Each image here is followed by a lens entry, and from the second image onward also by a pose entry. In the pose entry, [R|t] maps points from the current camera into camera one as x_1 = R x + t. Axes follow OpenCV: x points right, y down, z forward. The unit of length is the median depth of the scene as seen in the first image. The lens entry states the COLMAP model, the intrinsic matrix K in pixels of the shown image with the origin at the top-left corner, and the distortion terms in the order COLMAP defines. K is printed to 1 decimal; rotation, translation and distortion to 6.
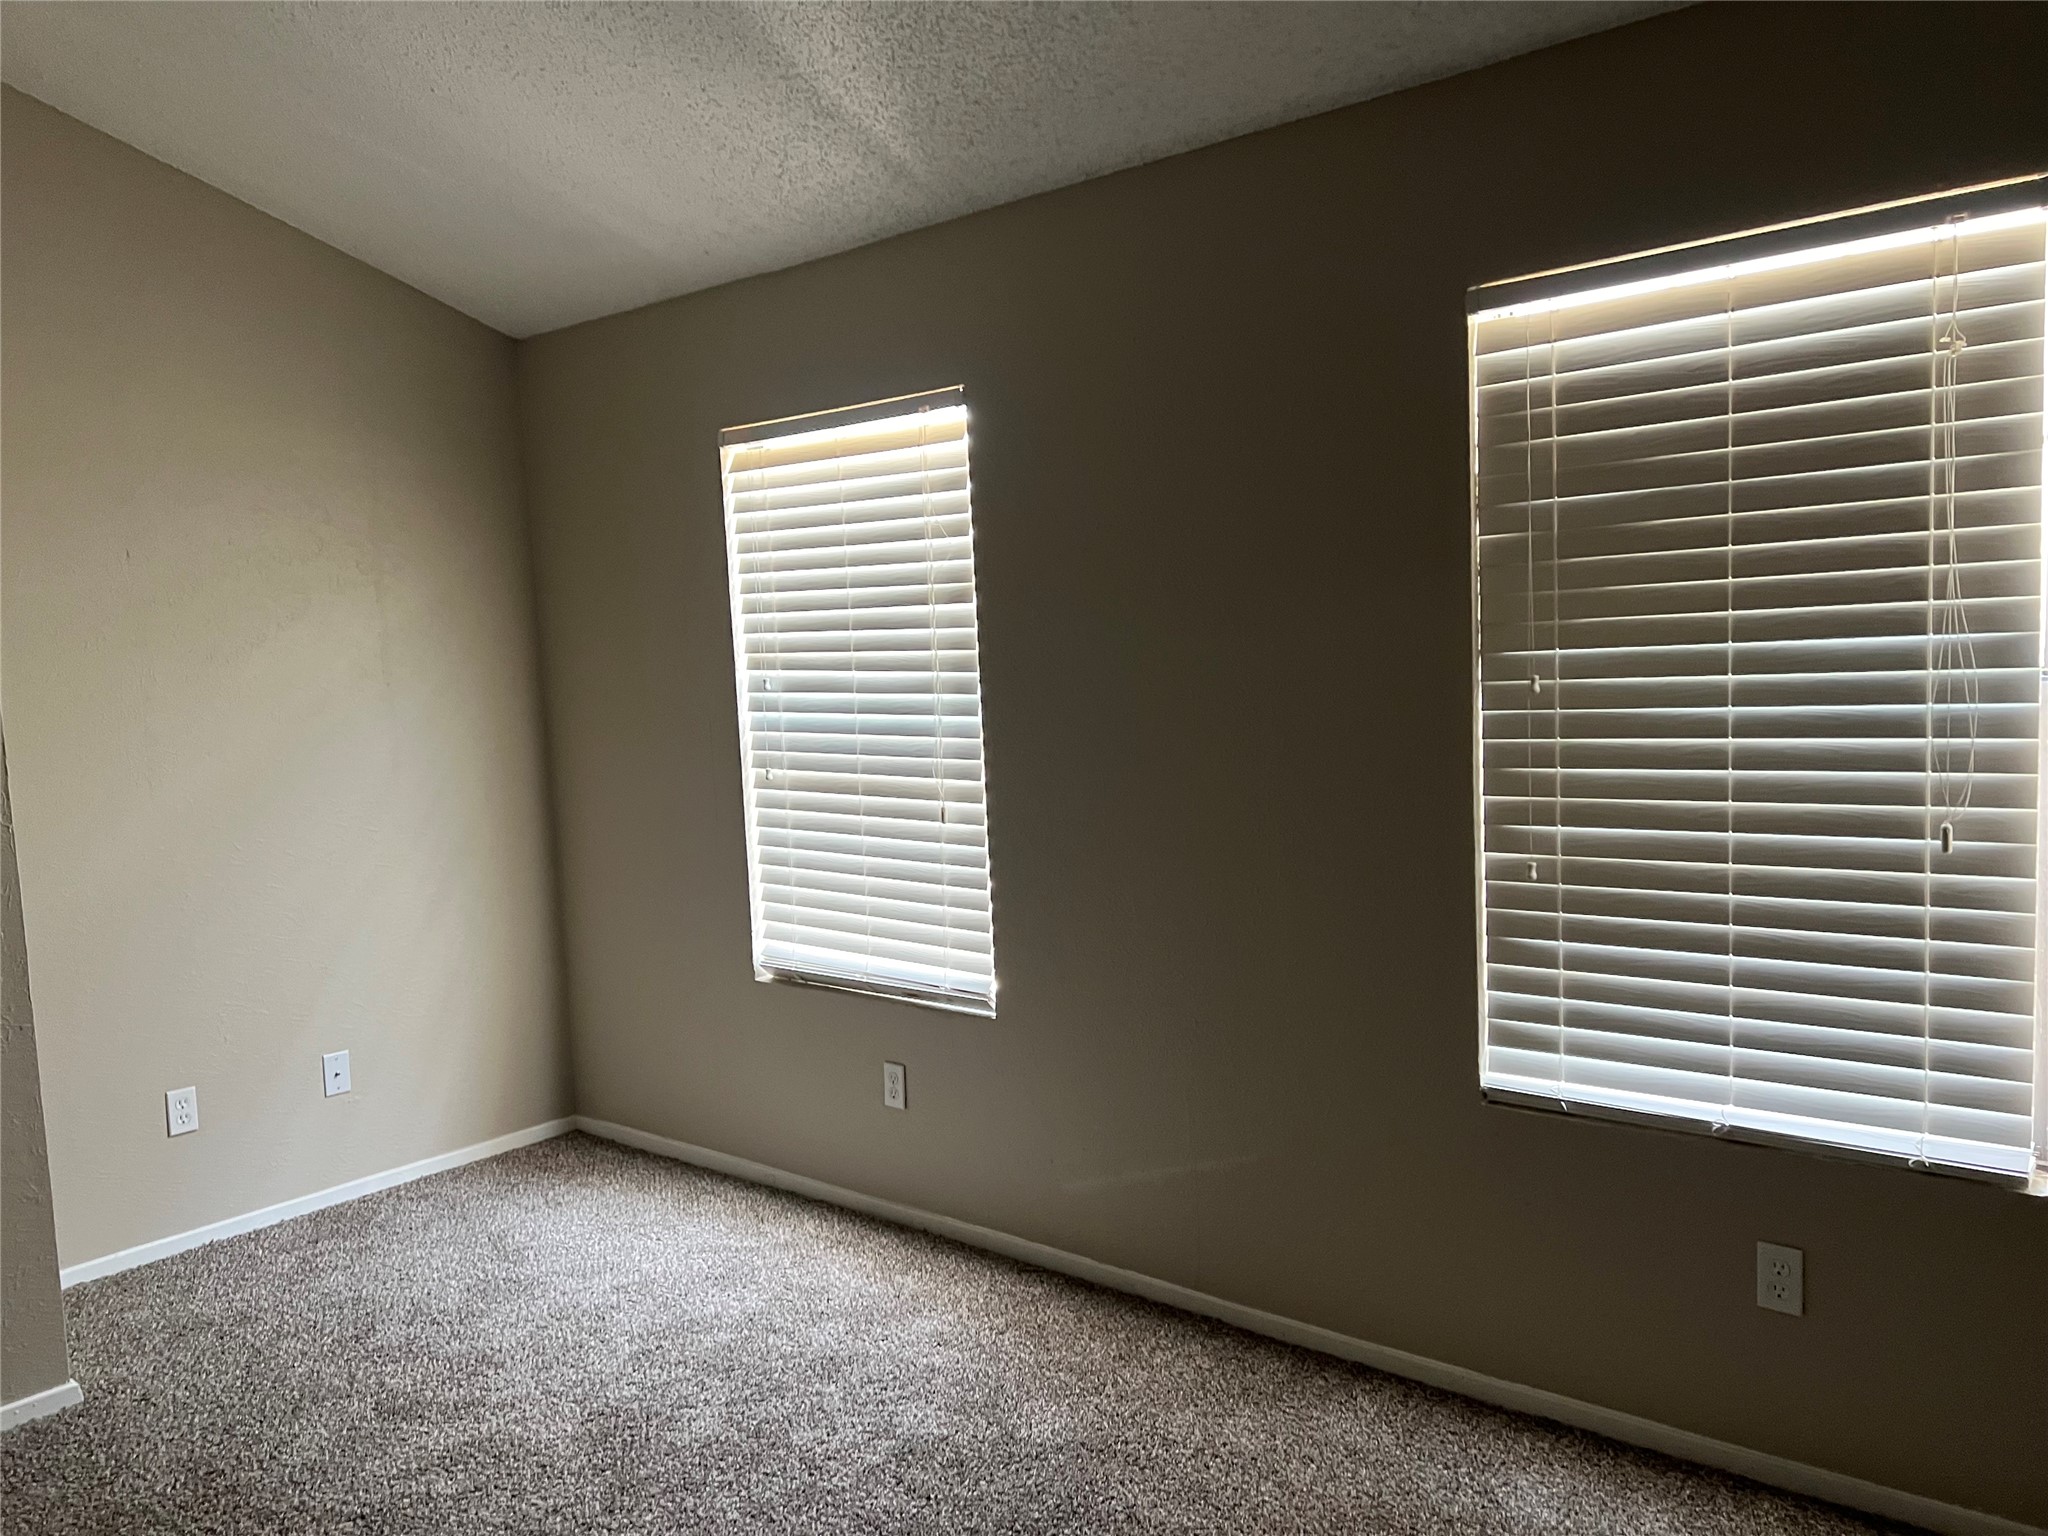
lens RADIAL K [[1539.9, 0, 1023.7], [0, 1539.9, 765.0], [0, 0, 1]] dist [0.005916, -0.004485]
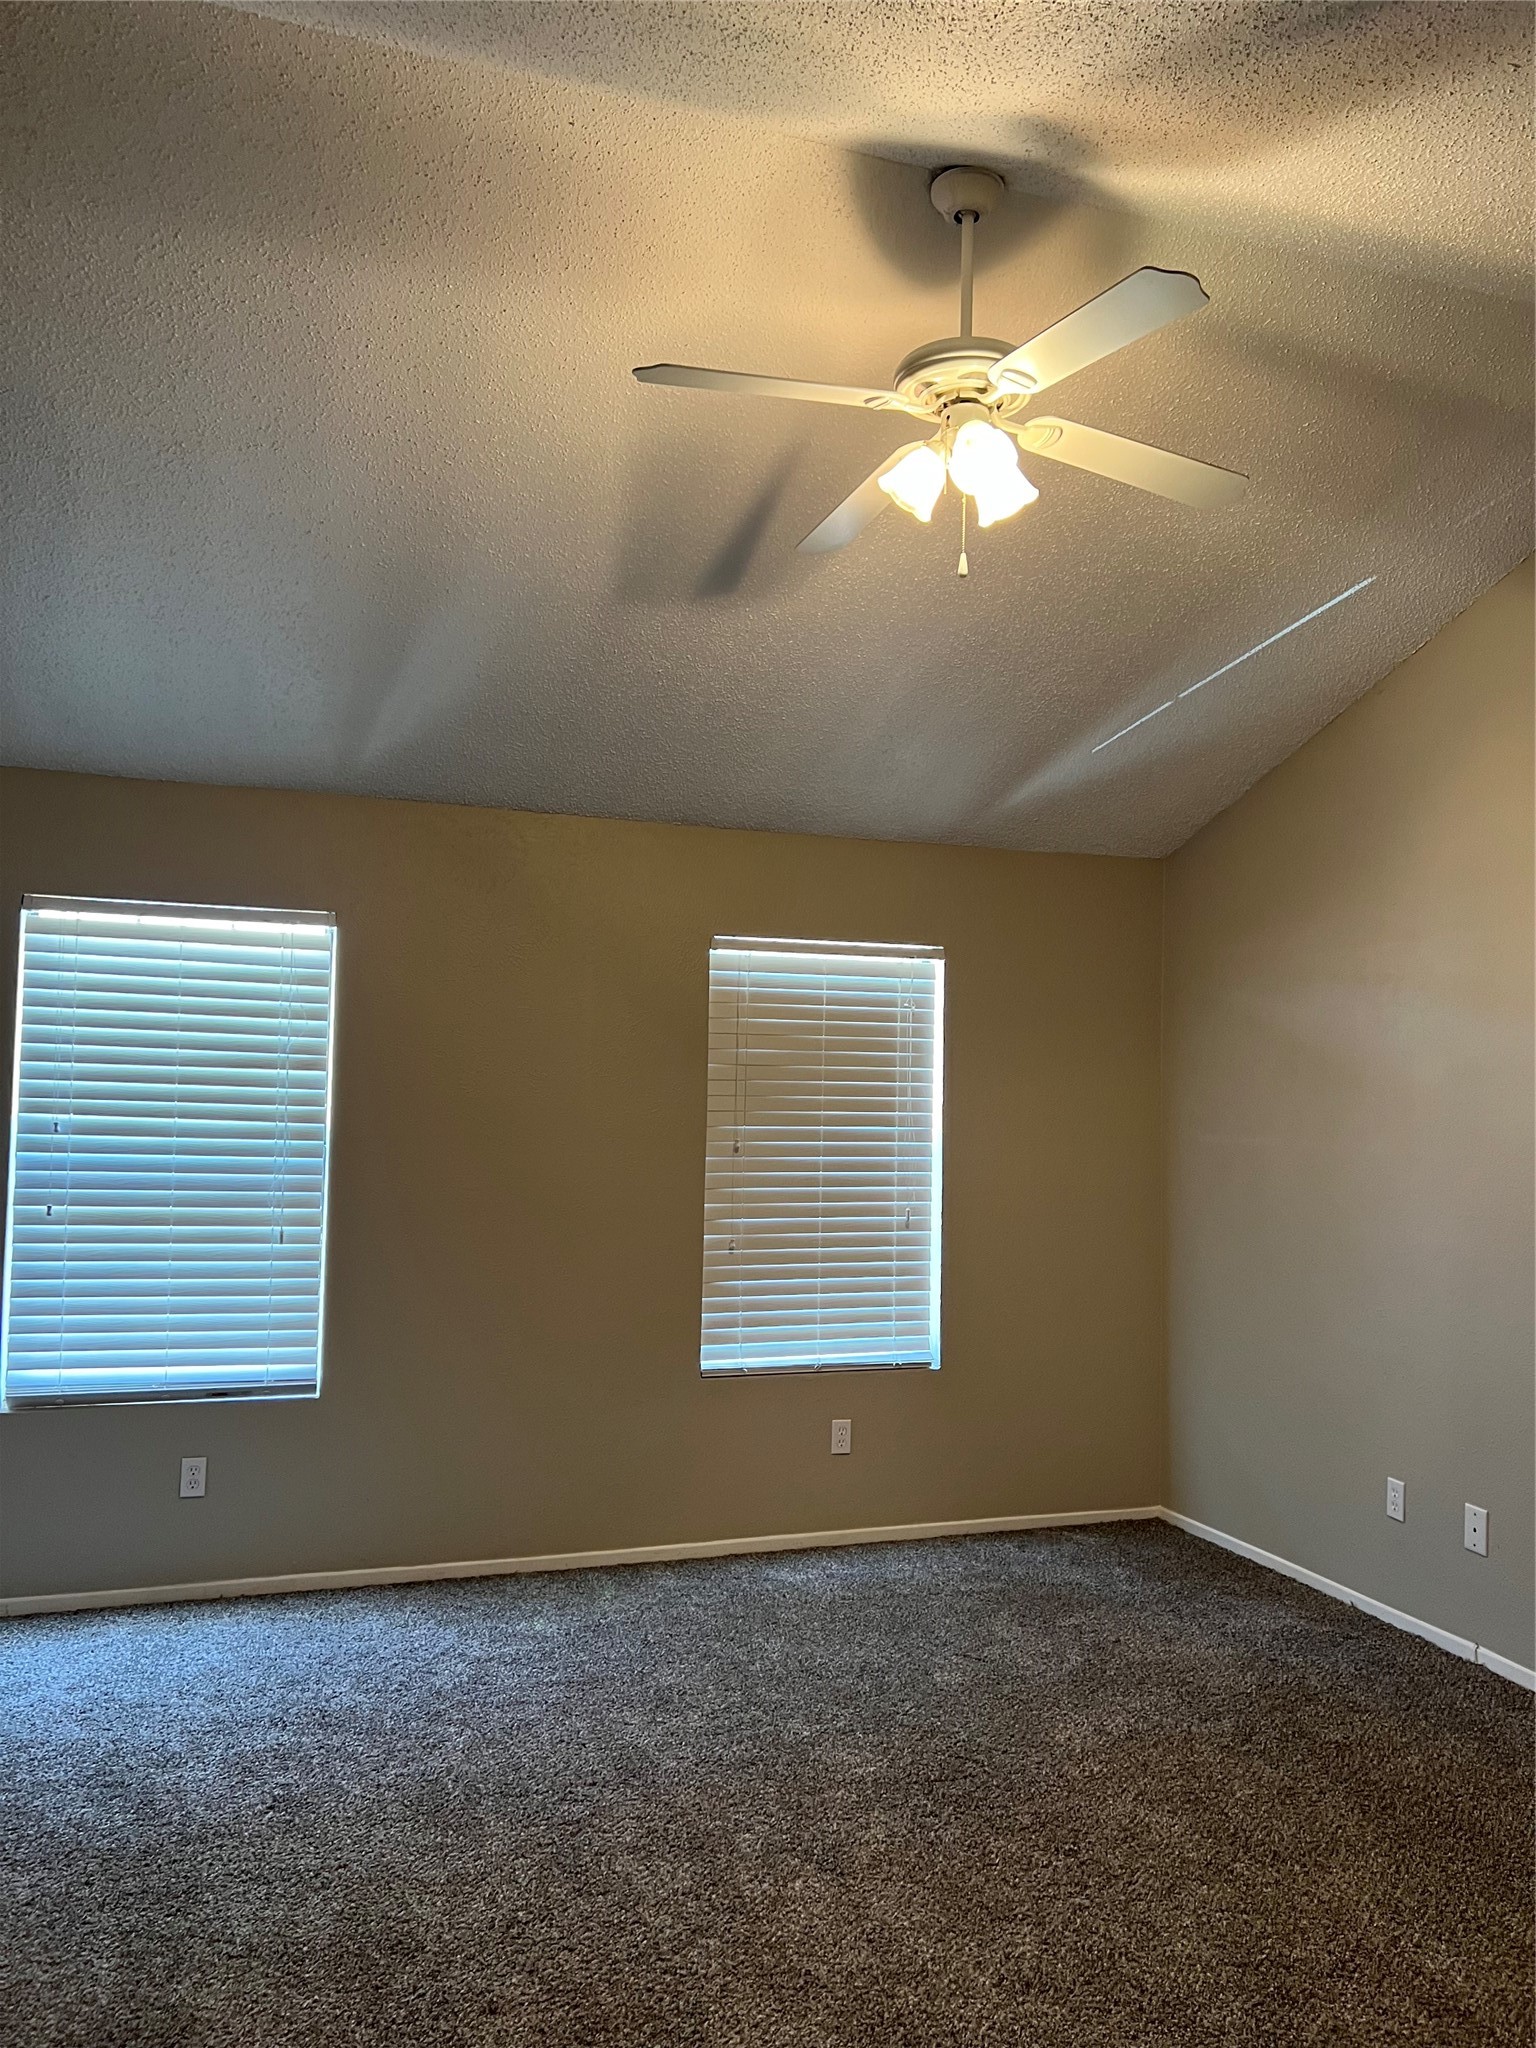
lens RADIAL K [[1539.9, 0, 769.5], [0, 1539.9, 1025.0], [0, 0, 1]] dist [0.005916, -0.004485]
pose [[0.474771, 0.114062, 0.872687, -1.324235], [0.039649, 0.987788, -0.150676, 0.090915], [-0.879216, 0.106138, 0.464451, 0.061559]]
